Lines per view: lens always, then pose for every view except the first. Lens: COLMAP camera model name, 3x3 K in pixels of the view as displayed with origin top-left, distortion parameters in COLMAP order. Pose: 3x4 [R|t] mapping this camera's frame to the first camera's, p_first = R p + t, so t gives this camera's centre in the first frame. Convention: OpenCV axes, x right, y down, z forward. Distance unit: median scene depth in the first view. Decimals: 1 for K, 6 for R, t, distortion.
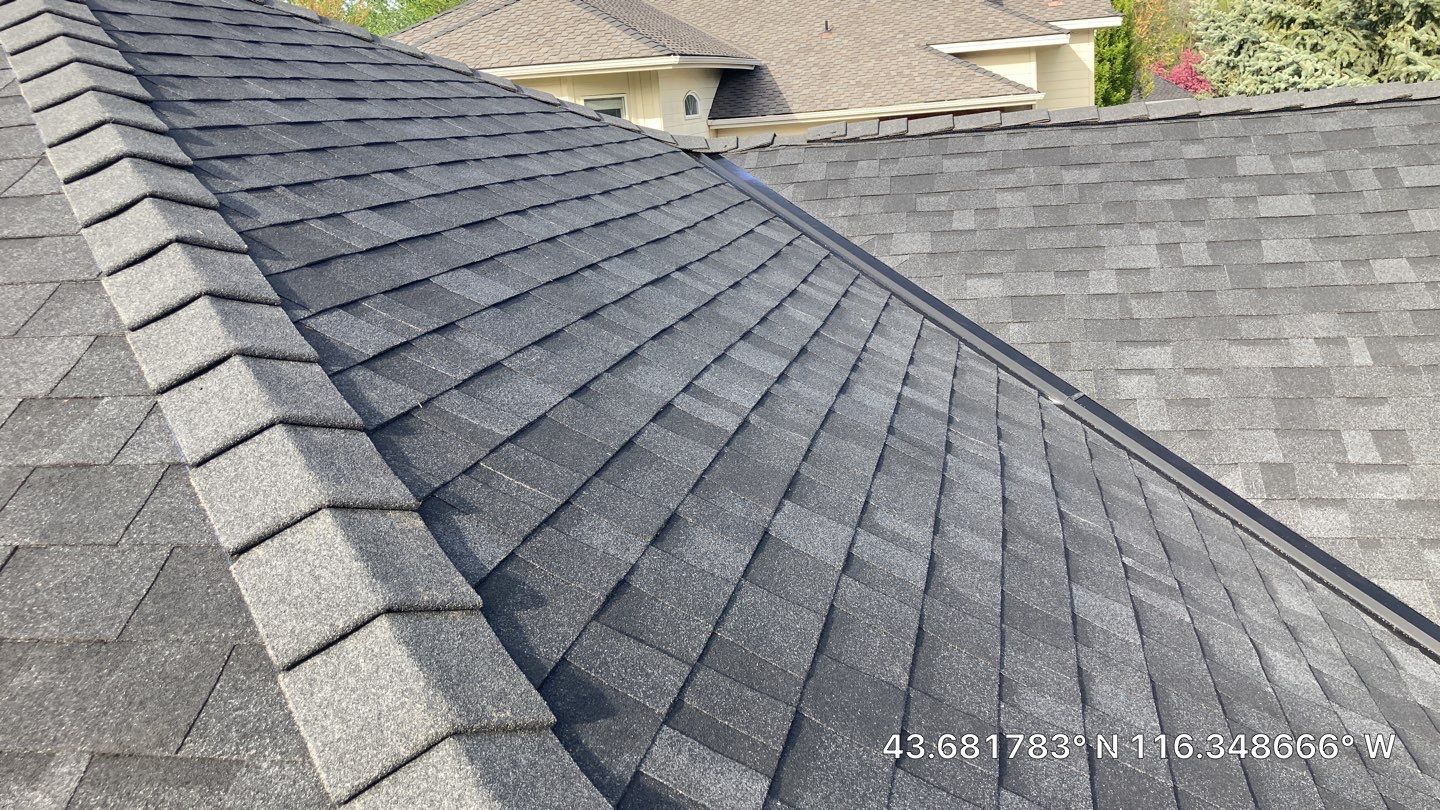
lens RADIAL K [[1183.6, 0, 720.0], [0, 1183.6, 405.0], [0, 0, 1]] dist [0.097437, -0.119416]
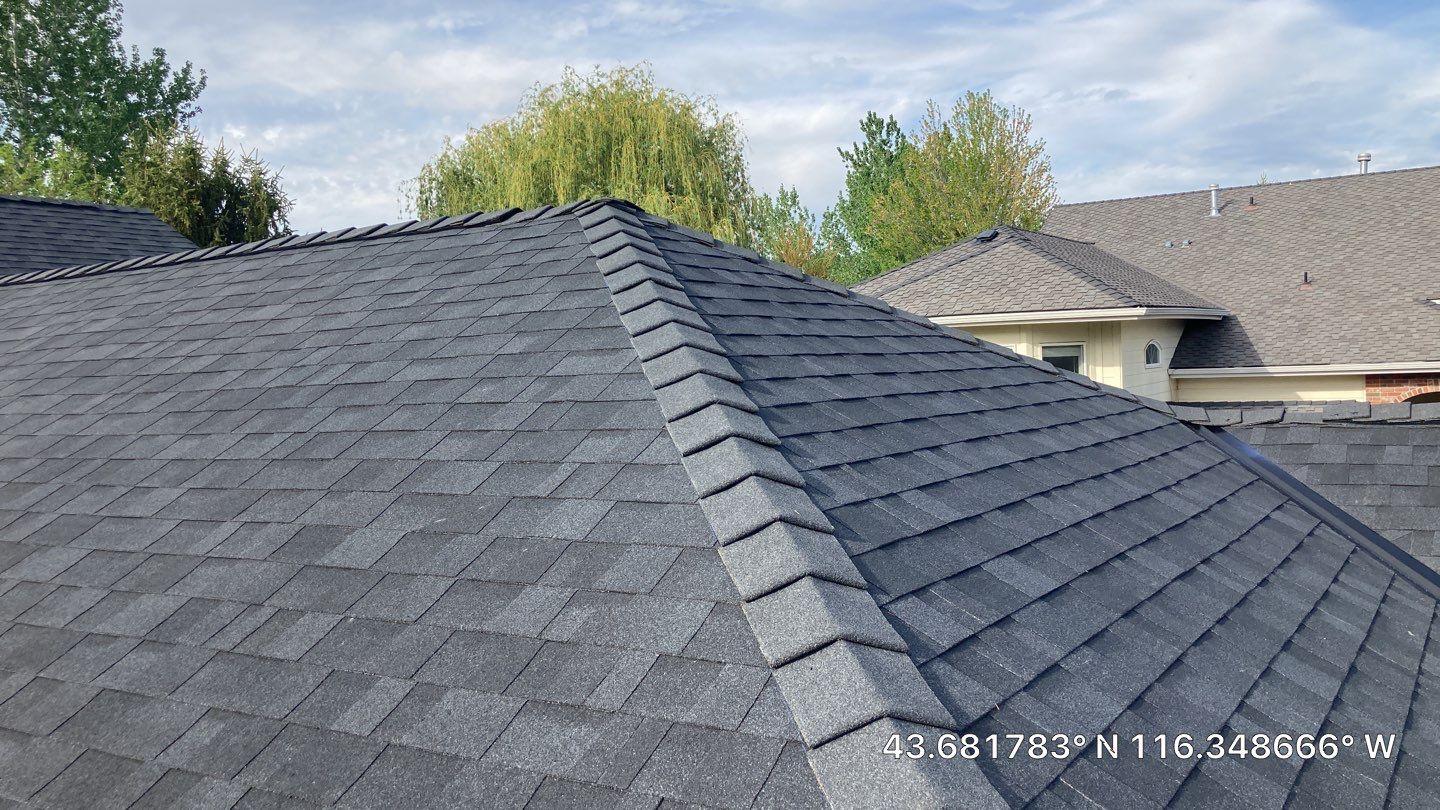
lens RADIAL K [[1183.6, 0, 720.0], [0, 1183.6, 405.0], [0, 0, 1]] dist [0.097437, -0.119416]
pose [[0.940398, 0.062614, -0.334262, -0.108074], [-0.122051, 0.979562, -0.159879, -0.044820], [0.317420, 0.191147, 0.928820, -0.063570]]
